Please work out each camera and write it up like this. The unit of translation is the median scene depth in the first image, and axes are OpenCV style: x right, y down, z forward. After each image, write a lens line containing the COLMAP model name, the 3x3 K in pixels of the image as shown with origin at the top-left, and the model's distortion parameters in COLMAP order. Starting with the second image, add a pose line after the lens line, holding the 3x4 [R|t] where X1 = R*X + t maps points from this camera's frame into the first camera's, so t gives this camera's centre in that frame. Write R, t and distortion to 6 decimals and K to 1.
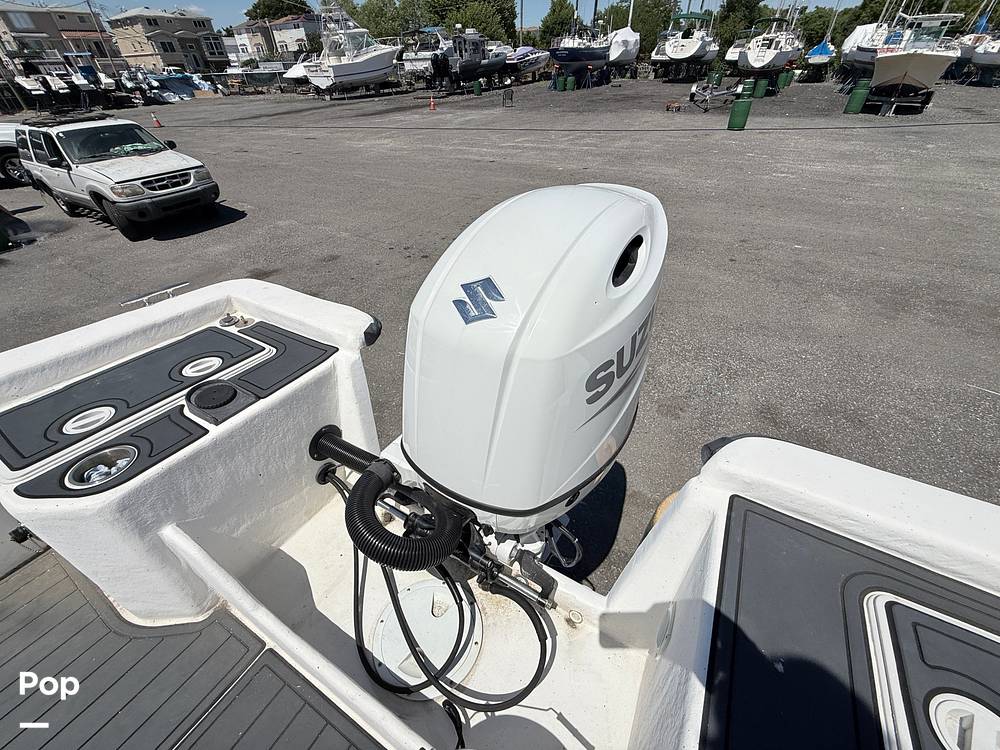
lens RADIAL K [[396.9, 0, 494.5], [0, 396.9, 369.7], [0, 0, 1]] dist [-0.001627, 0.000515]
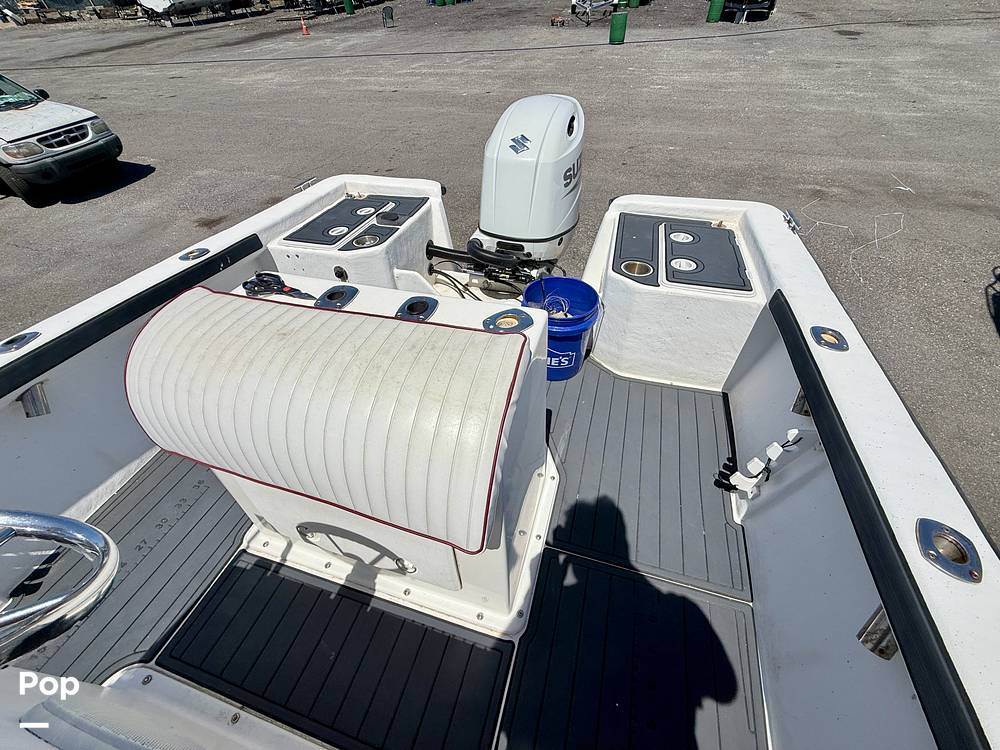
lens RADIAL K [[396.9, 0, 494.5], [0, 396.9, 369.7], [0, 0, 1]] dist [-0.001627, 0.000515]
pose [[0.969520, -0.182175, 0.163837, -0.069155], [0.158676, 0.976375, 0.146678, 0.065843], [-0.186687, -0.116210, 0.975522, -0.127082]]
